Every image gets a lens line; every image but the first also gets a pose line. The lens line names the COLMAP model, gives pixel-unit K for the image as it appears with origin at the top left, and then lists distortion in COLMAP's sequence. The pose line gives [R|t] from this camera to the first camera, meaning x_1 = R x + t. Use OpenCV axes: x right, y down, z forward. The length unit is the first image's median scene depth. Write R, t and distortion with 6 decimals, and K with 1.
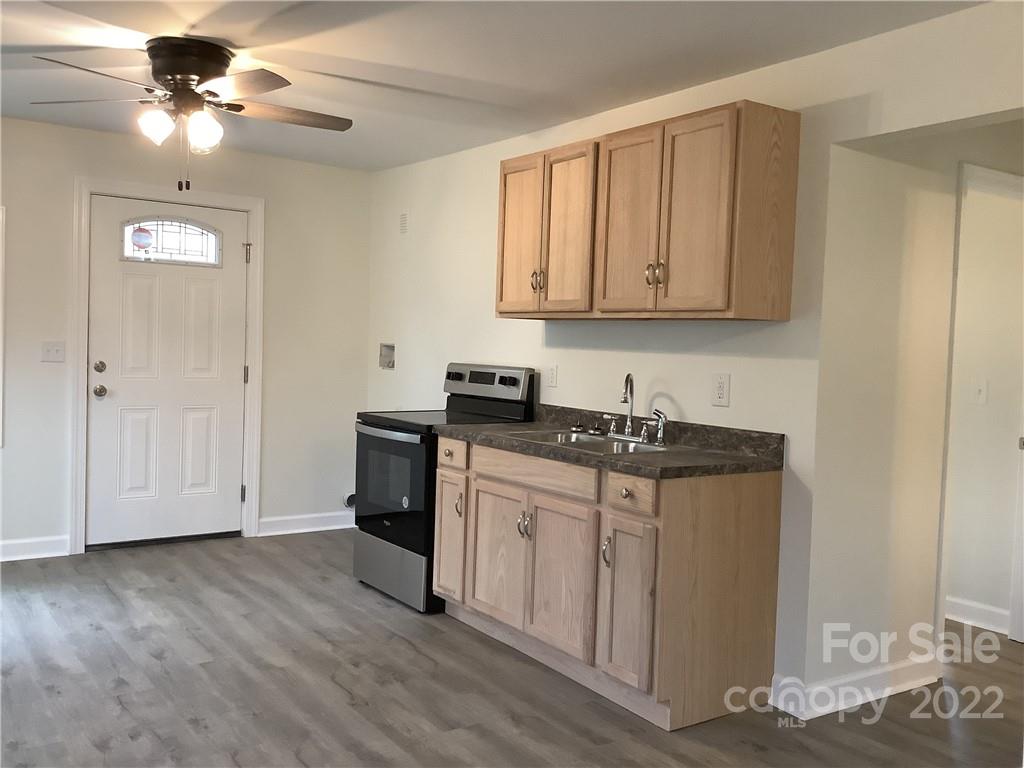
lens RADIAL K [[929.2, 0, 514.4], [0, 929.2, 381.6], [0, 0, 1]] dist [0.019845, 0.000000]
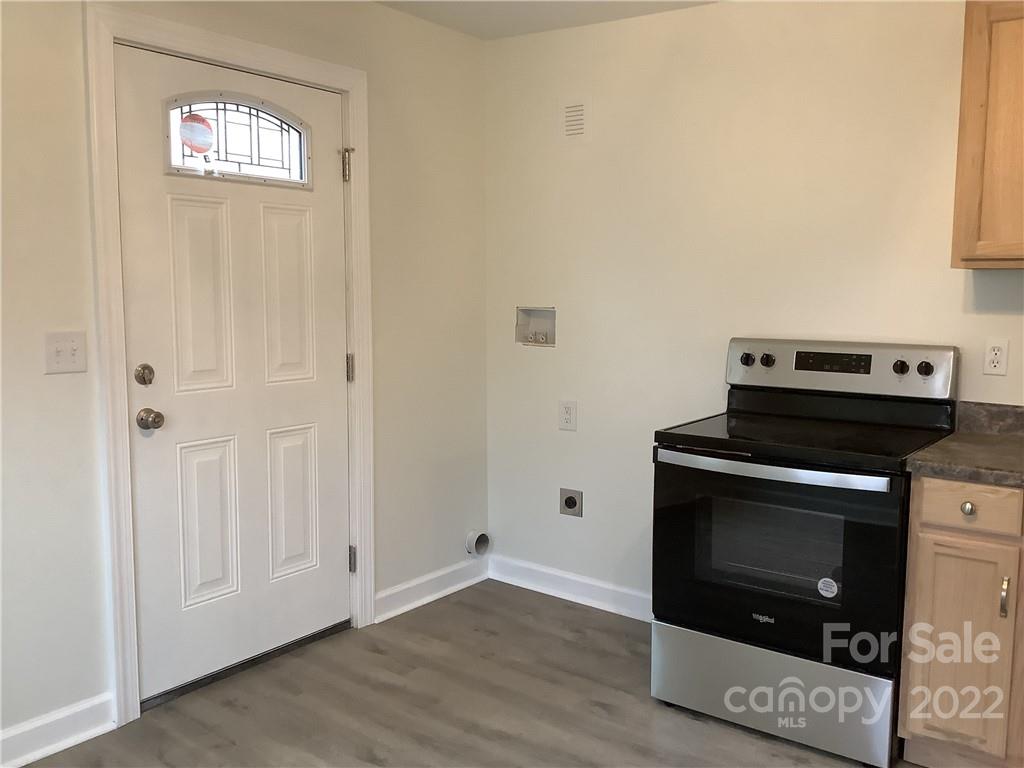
lens RADIAL K [[929.2, 0, 512.2], [0, 929.2, 386.5], [0, 0, 1]] dist [0.019845, 0.000000]
pose [[0.954113, -0.061078, 0.293152, -0.456402], [0.038847, 0.995951, 0.081073, -0.050659], [-0.296917, -0.065965, 0.952622, 0.485093]]
